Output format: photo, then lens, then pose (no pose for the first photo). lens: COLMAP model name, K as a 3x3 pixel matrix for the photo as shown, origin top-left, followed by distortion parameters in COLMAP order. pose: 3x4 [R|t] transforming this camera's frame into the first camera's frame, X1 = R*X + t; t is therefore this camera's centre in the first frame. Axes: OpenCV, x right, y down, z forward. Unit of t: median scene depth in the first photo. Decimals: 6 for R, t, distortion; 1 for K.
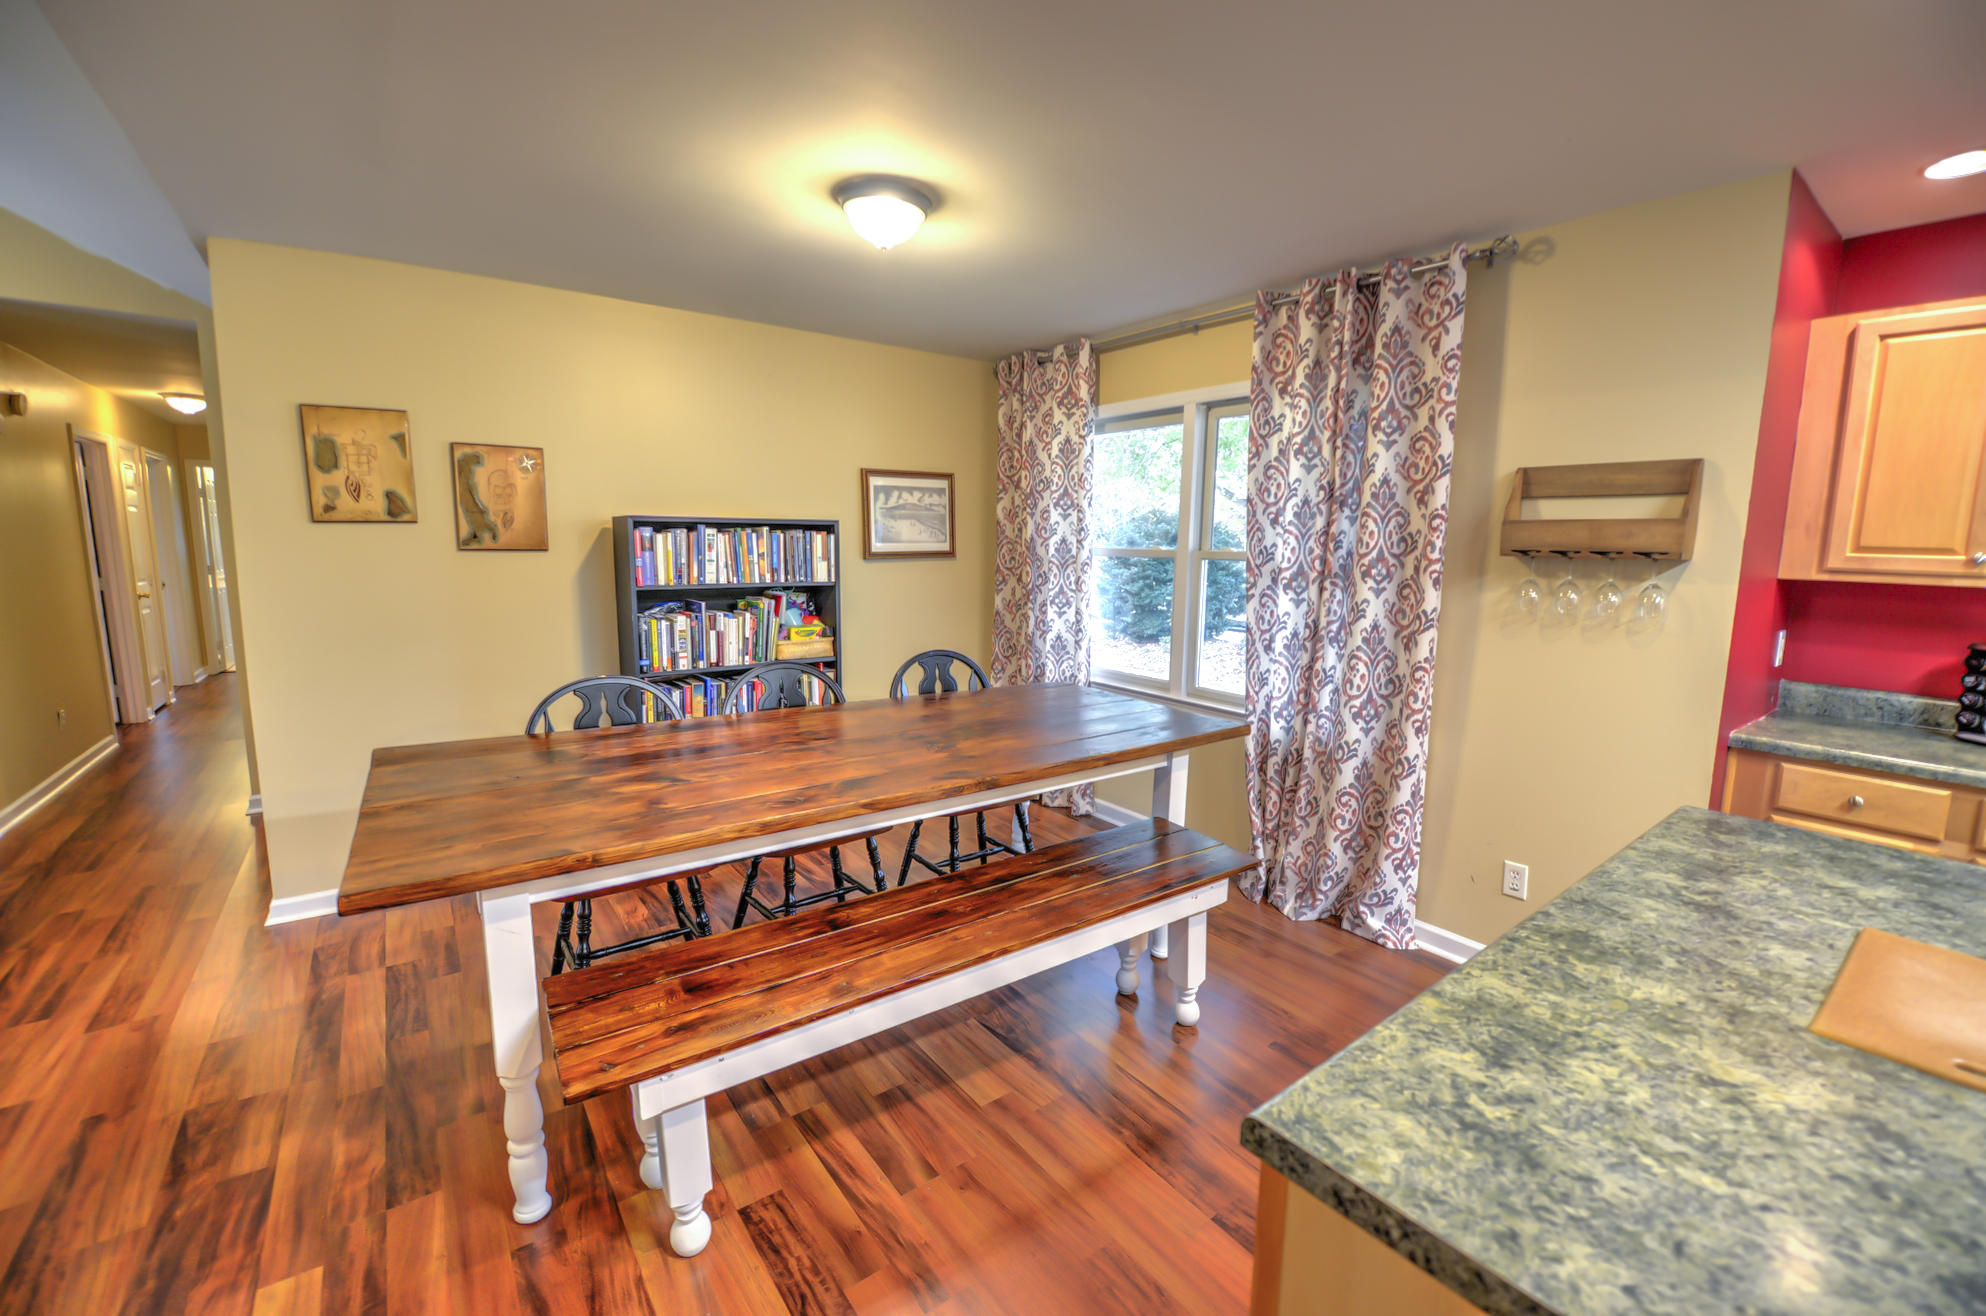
lens RADIAL K [[800.2, 0, 993.2], [0, 800.2, 648.9], [0, 0, 1]] dist [-0.020217, -0.000438]
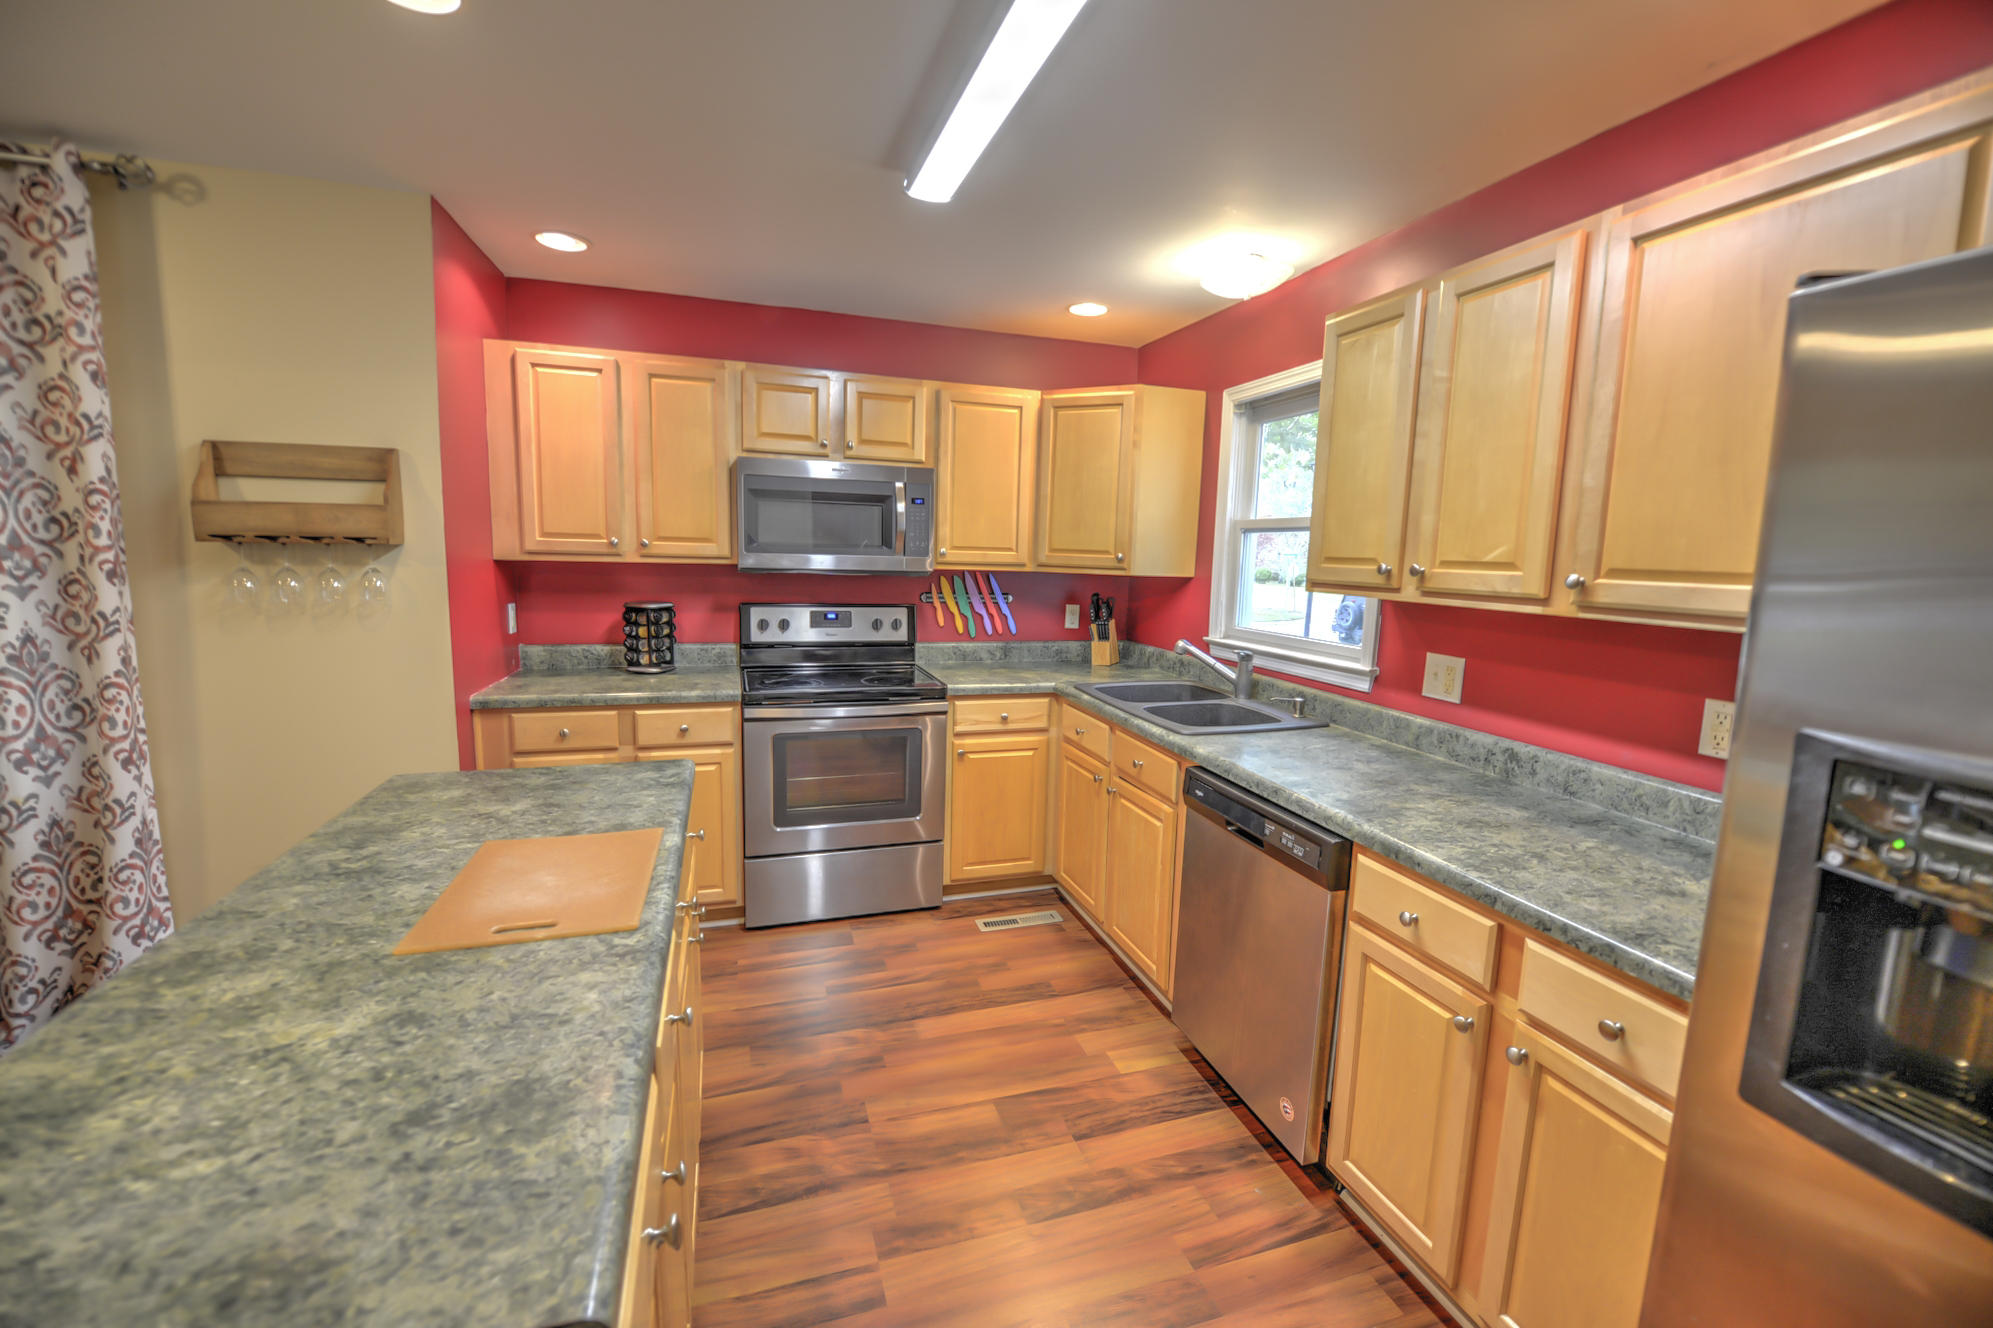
lens RADIAL K [[803.0, 0, 996.7], [0, 803.0, 654.8], [0, 0, 1]] dist [-0.020217, -0.000438]
pose [[0.322490, -0.130373, 0.937552, 0.094940], [0.105874, 0.989223, 0.101141, 0.009195], [-0.940633, 0.066645, 0.332818, -0.081606]]
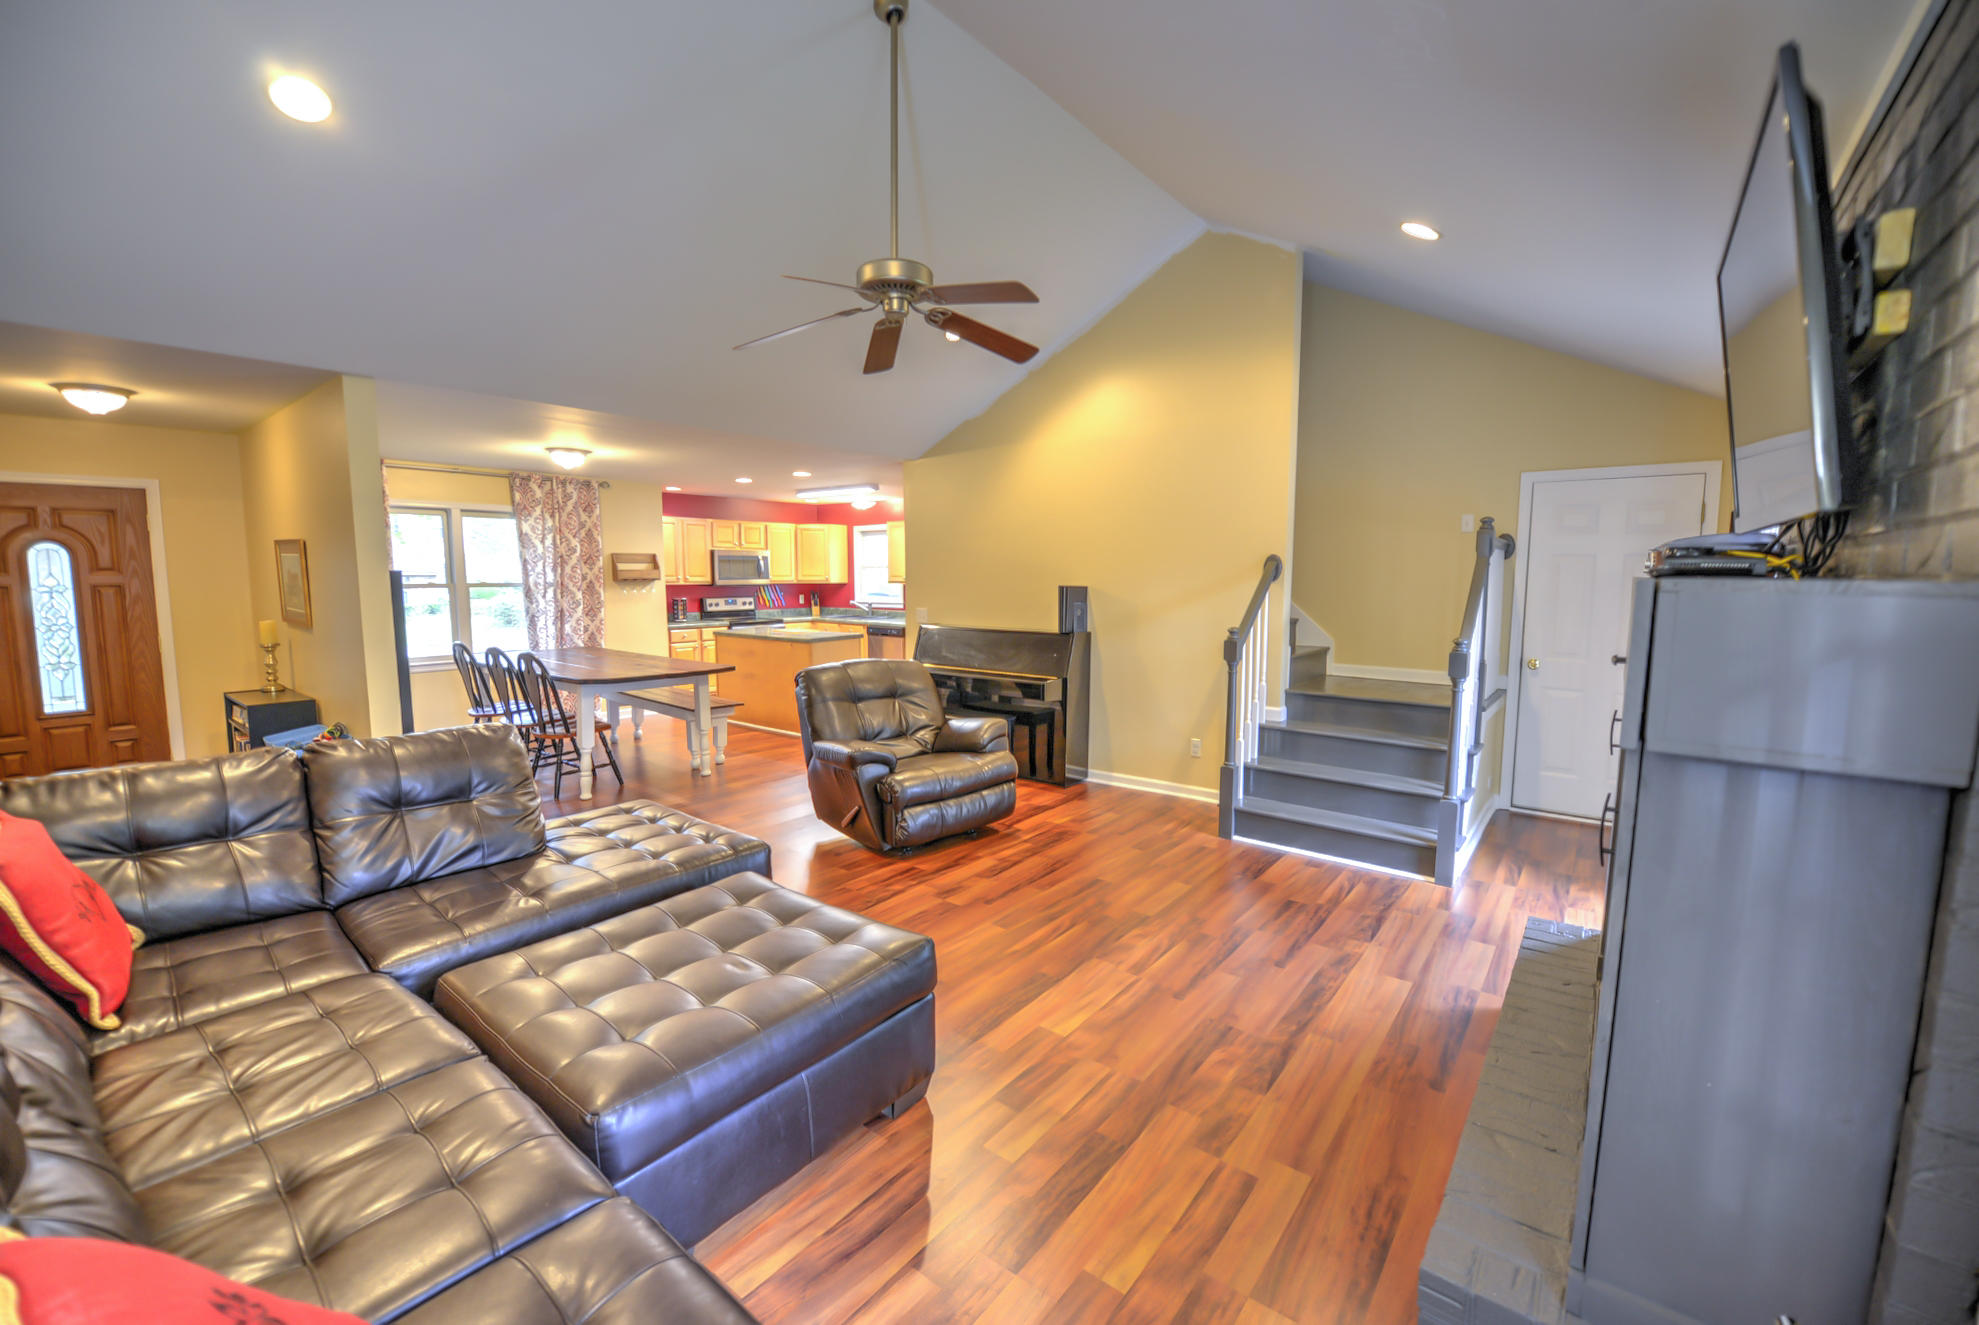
lens RADIAL K [[813.5, 0, 978.6], [0, 813.5, 647.1], [0, 0, 1]] dist [-0.010260, -0.000152]
pose [[-0.236481, -0.103387, 0.966120, -2.585372], [0.131512, 0.981767, 0.137252, -0.101967], [-0.962695, 0.159514, -0.218572, 0.326945]]
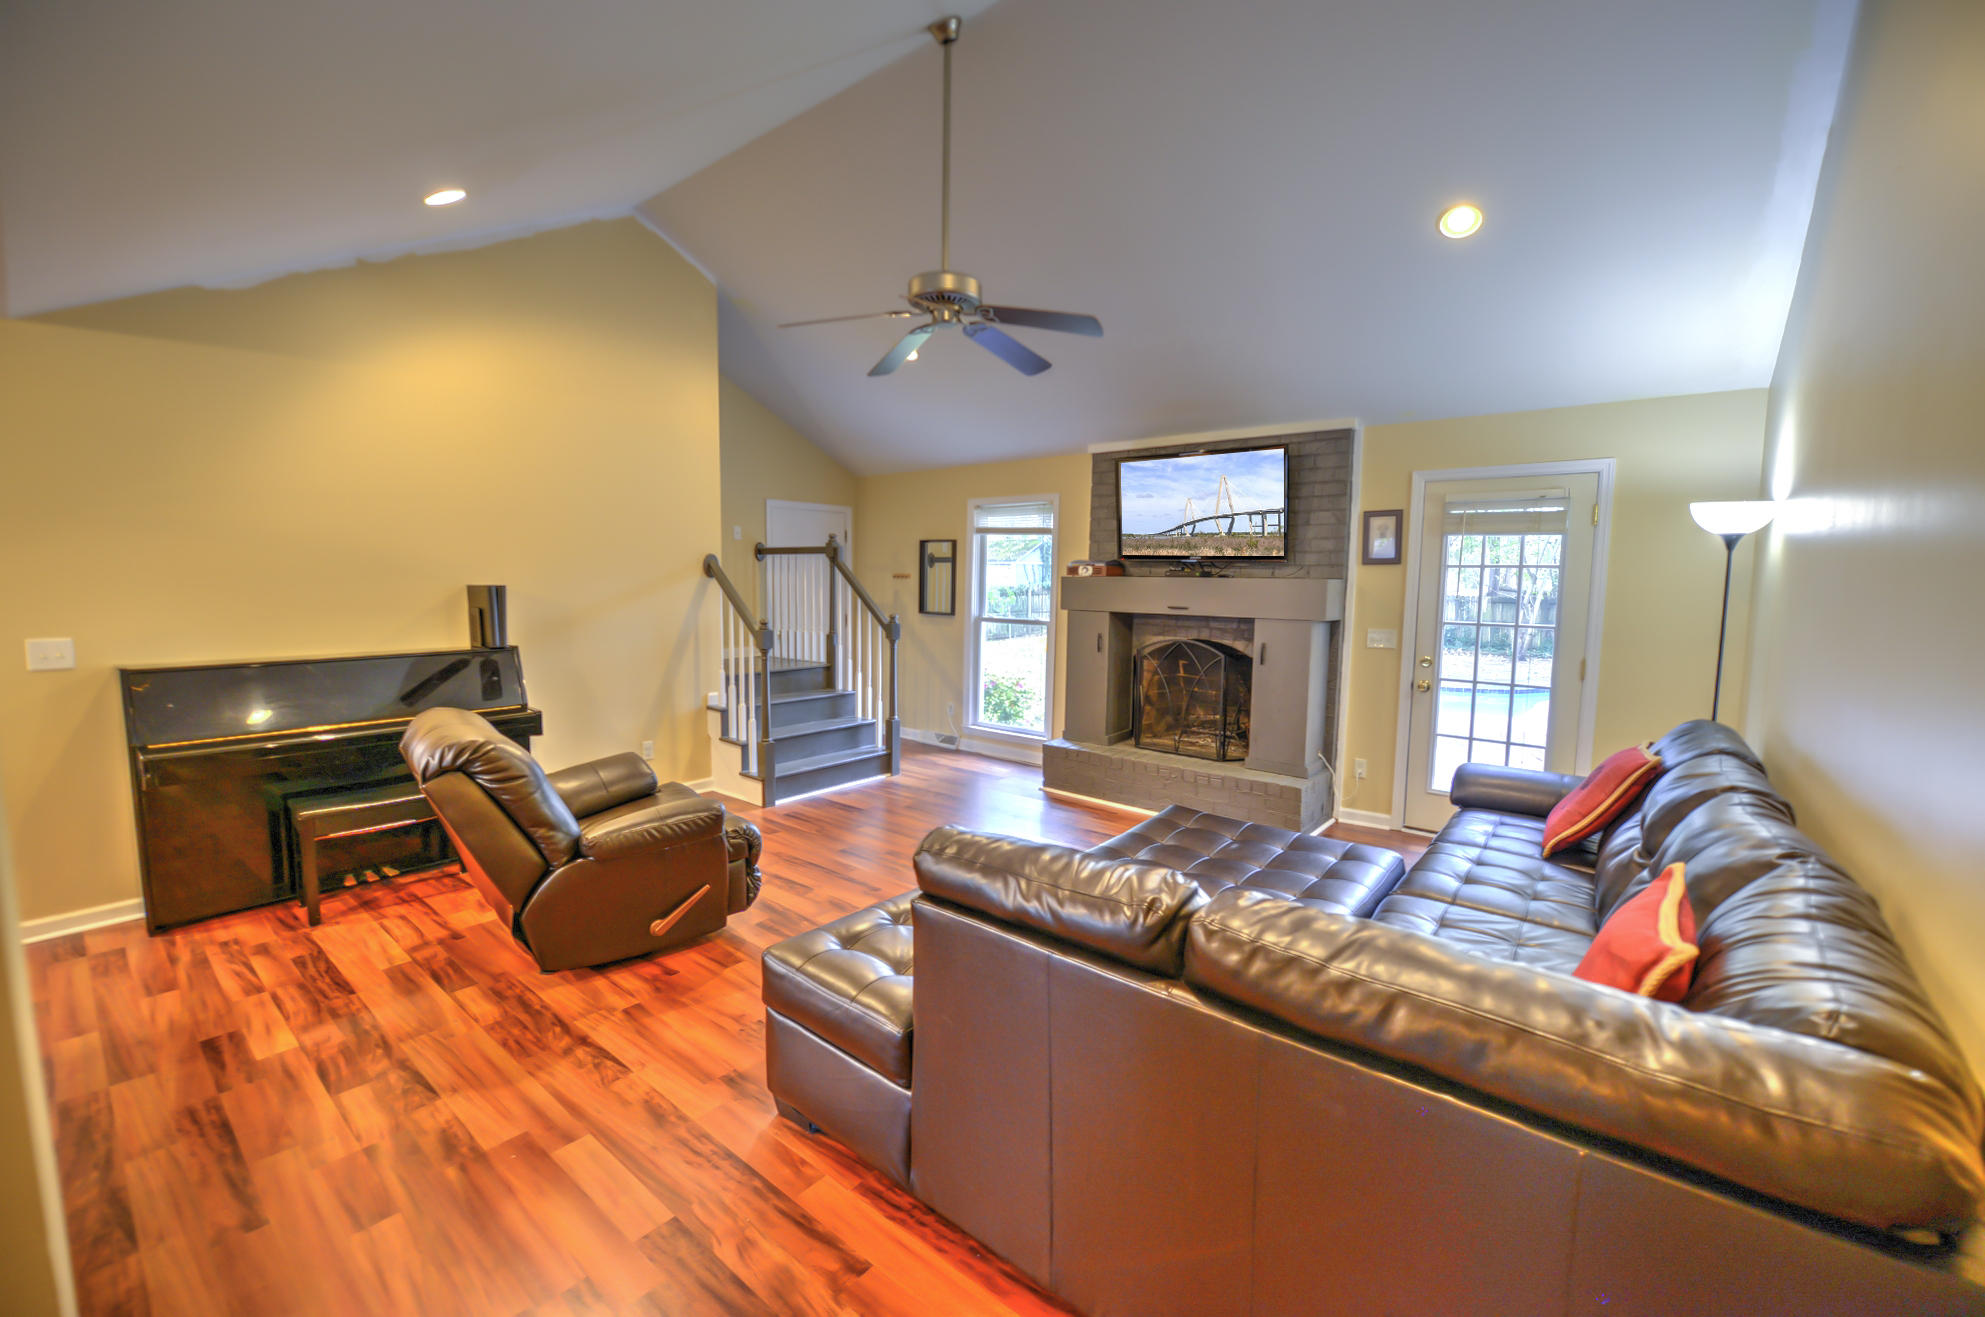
lens RADIAL K [[800.8, 0, 1043.6], [0, 800.8, 658.0], [0, 0, 1]] dist [-0.031417, -0.000053]
pose [[-0.960695, -0.002344, -0.277597, -1.244090], [-0.068589, 0.970967, 0.229171, -0.222885], [0.269000, 0.239203, -0.932963, 1.325003]]
